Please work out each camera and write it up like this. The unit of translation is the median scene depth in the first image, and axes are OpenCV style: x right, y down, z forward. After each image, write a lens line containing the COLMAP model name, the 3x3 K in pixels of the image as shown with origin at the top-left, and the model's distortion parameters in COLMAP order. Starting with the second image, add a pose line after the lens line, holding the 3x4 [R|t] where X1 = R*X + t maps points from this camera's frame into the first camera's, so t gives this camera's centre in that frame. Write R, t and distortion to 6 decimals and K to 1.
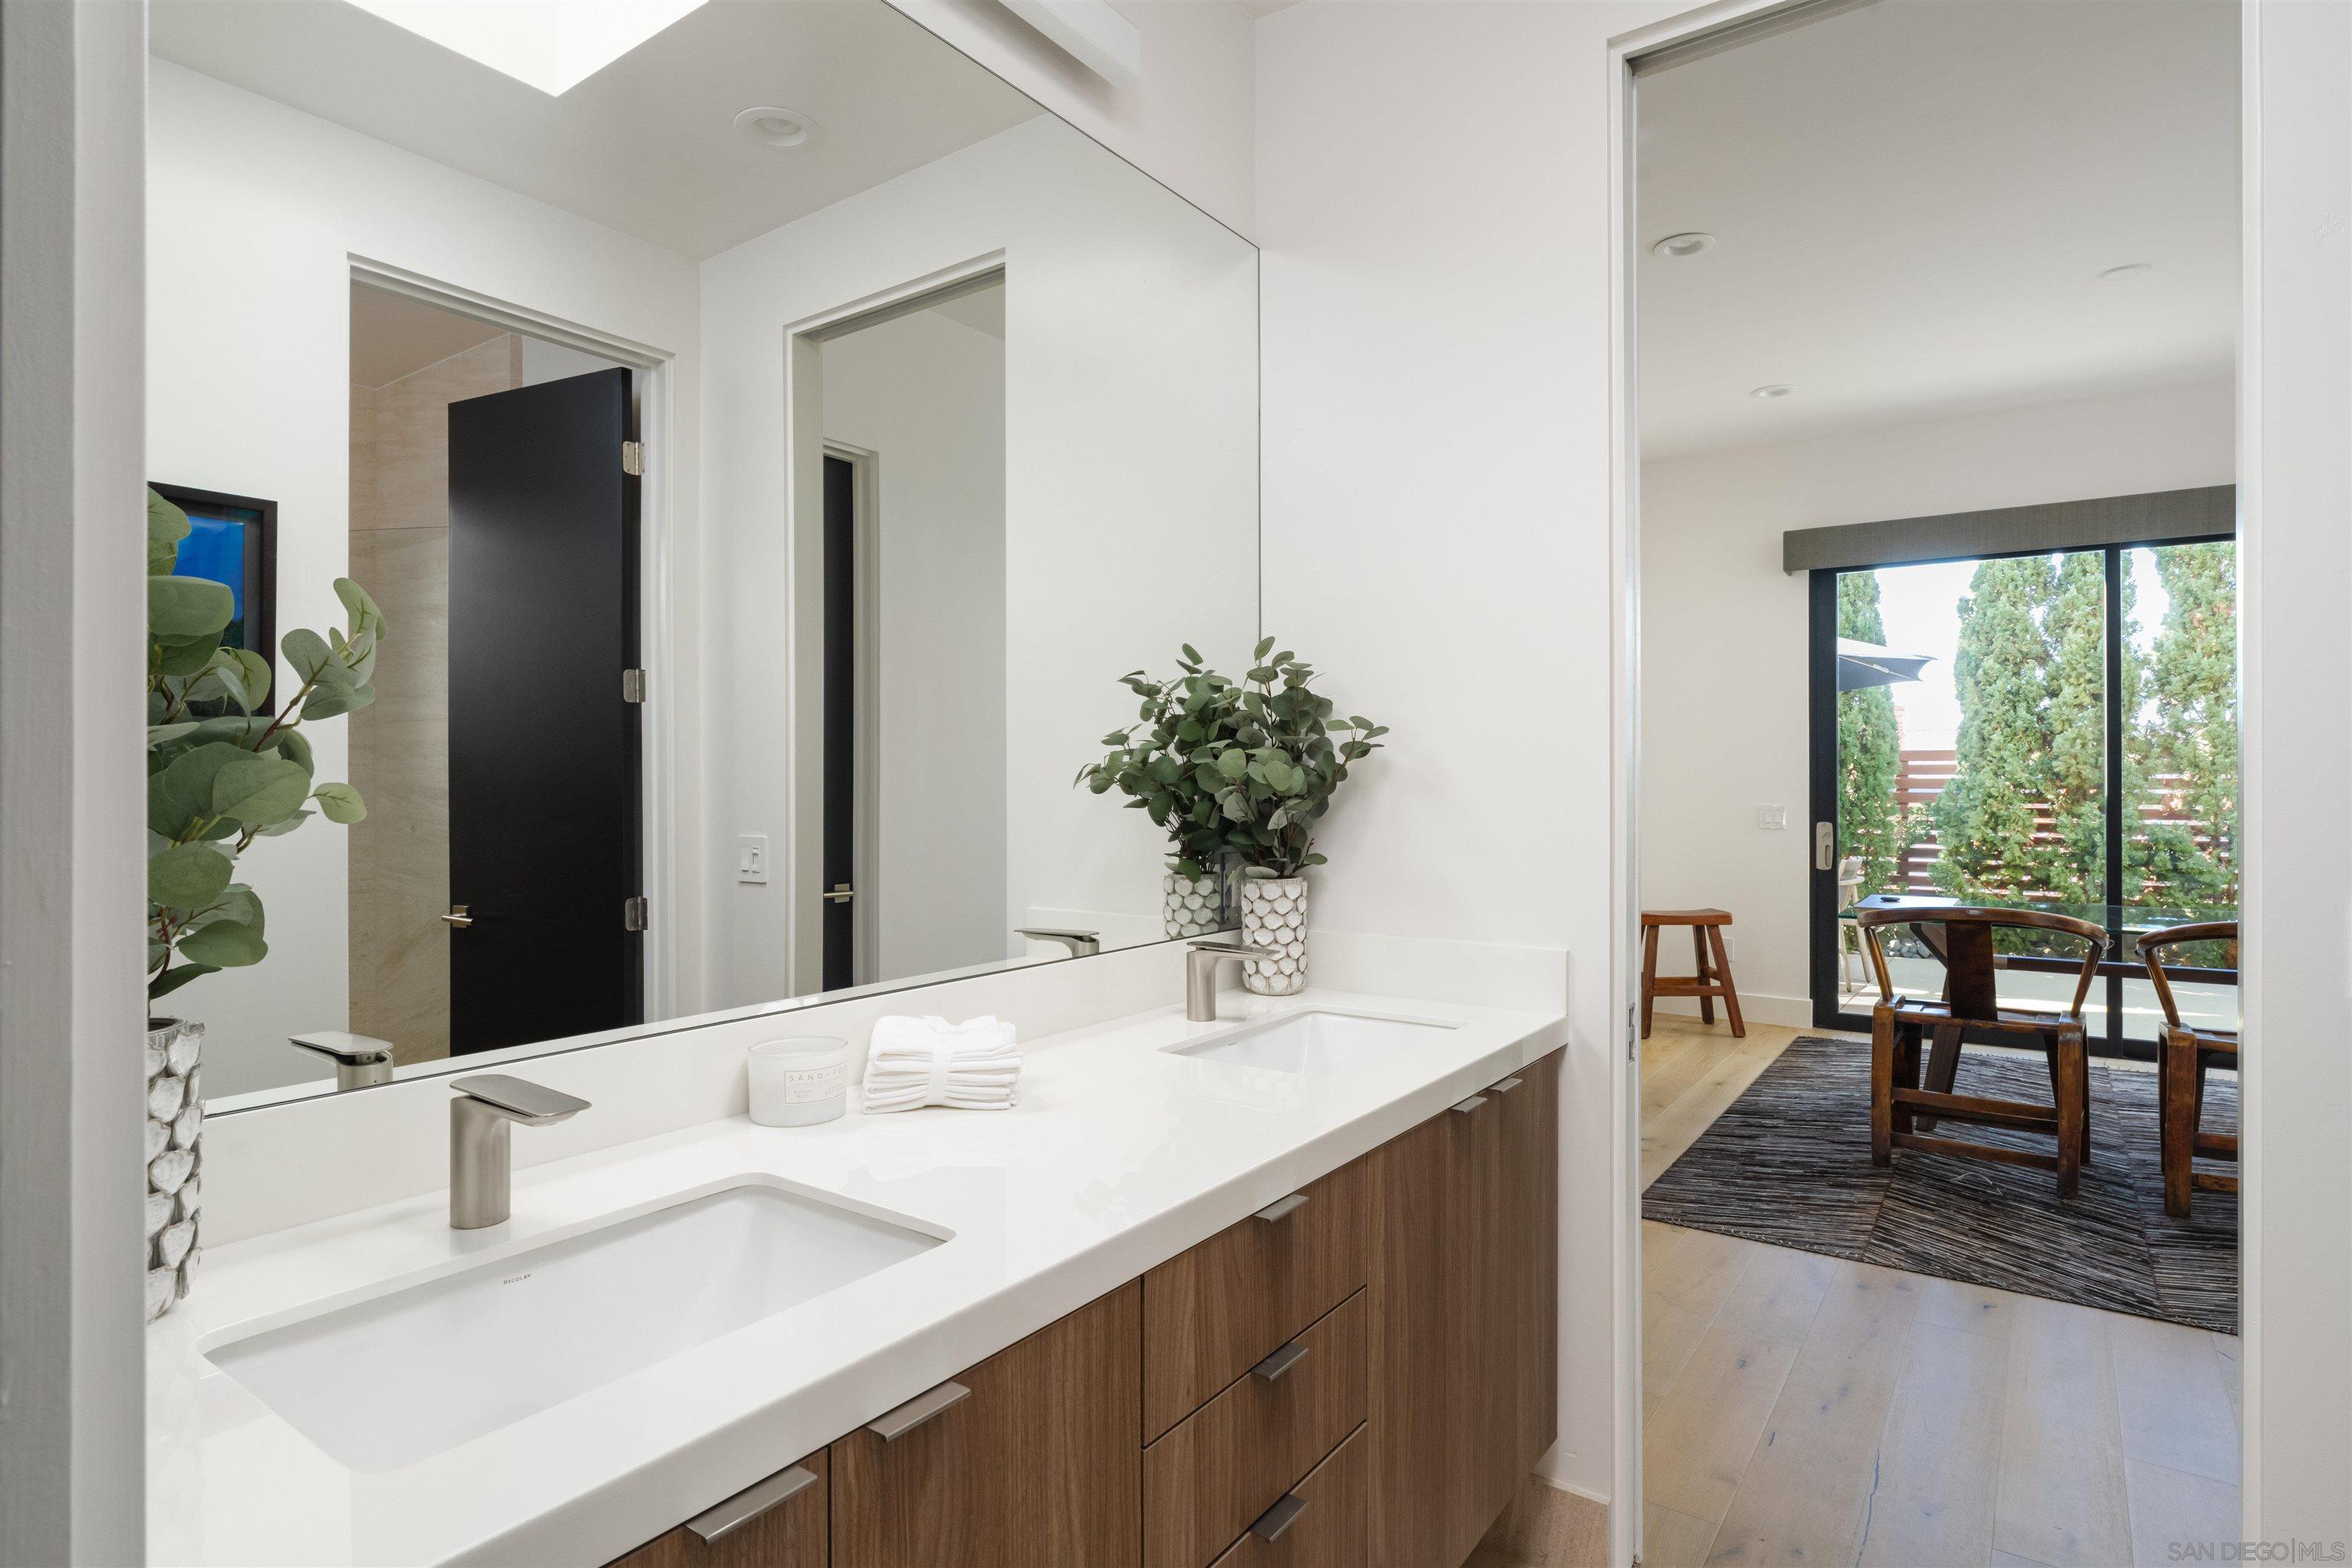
lens RADIAL K [[1231.7, 0, 1177.2], [0, 1231.7, 781.7], [0, 0, 1]] dist [-0.000206, -0.000006]
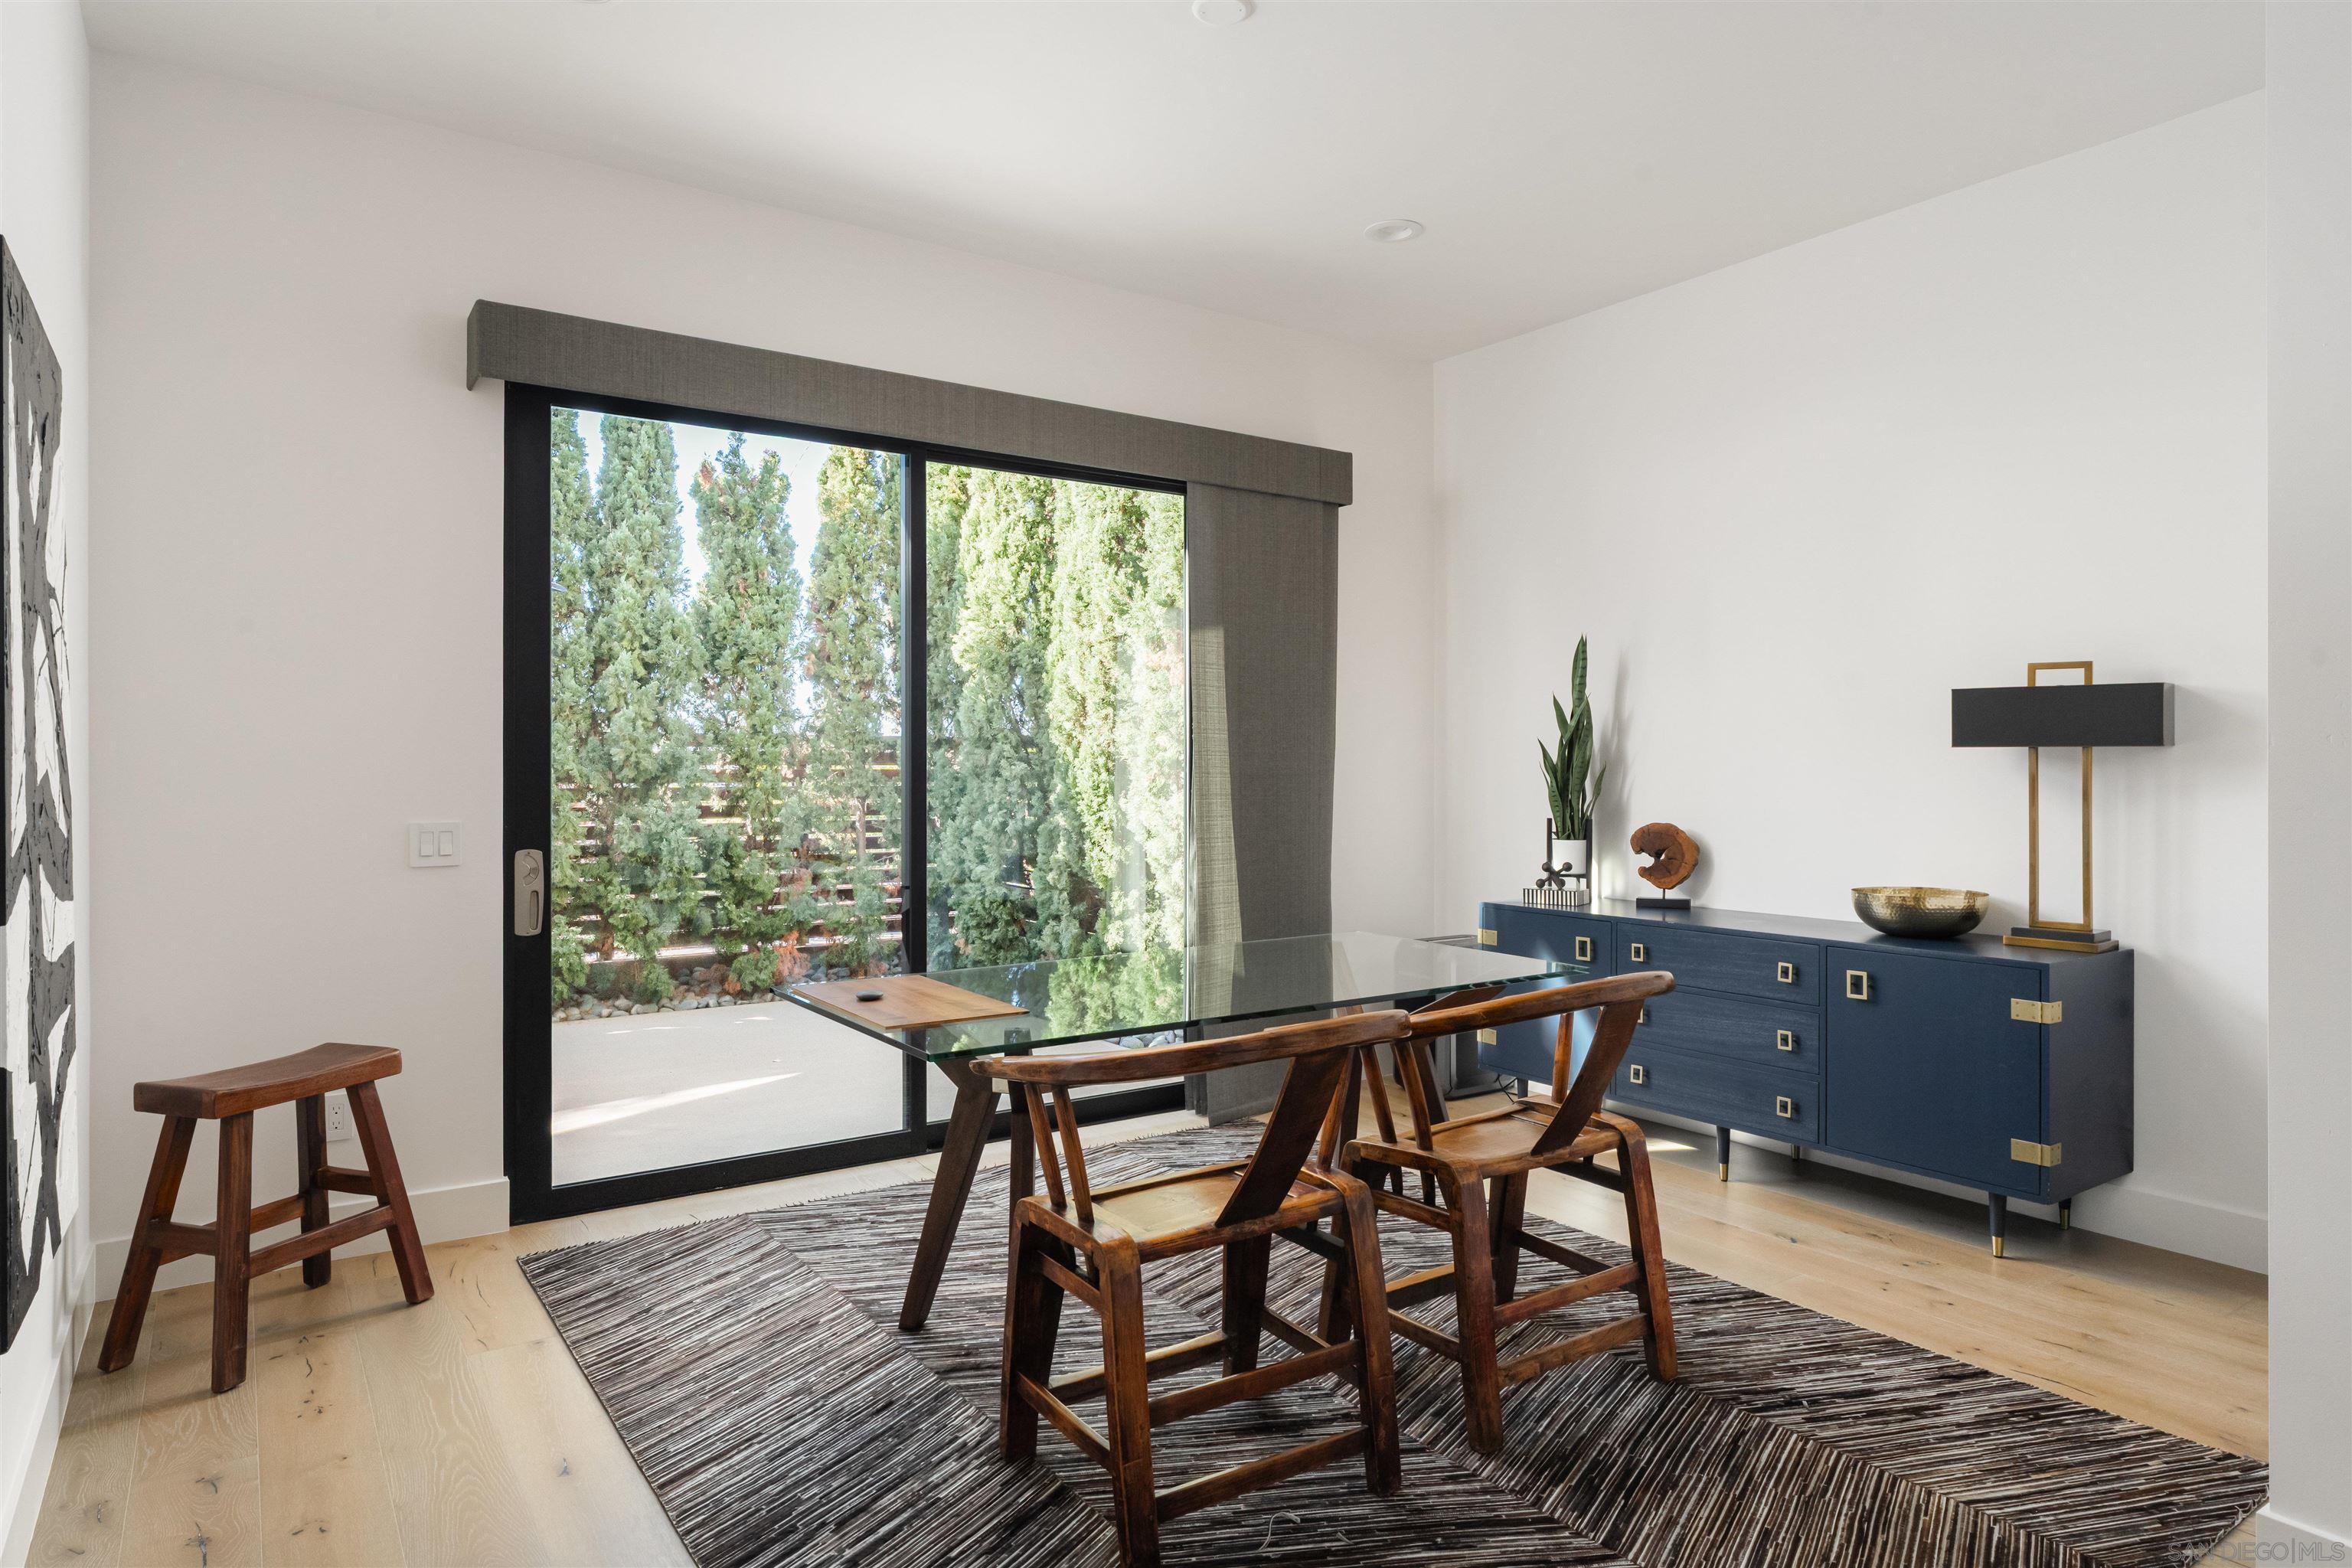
lens RADIAL K [[1357.8, 0, 1179.5], [0, 1357.8, 778.1], [0, 0, 1]] dist [-0.001284, 0.000029]
pose [[0.338894, -0.004632, 0.940813, 0.050581], [-0.000123, 0.999988, 0.004968, -0.002482], [-0.940824, -0.001800, 0.338889, 0.517264]]
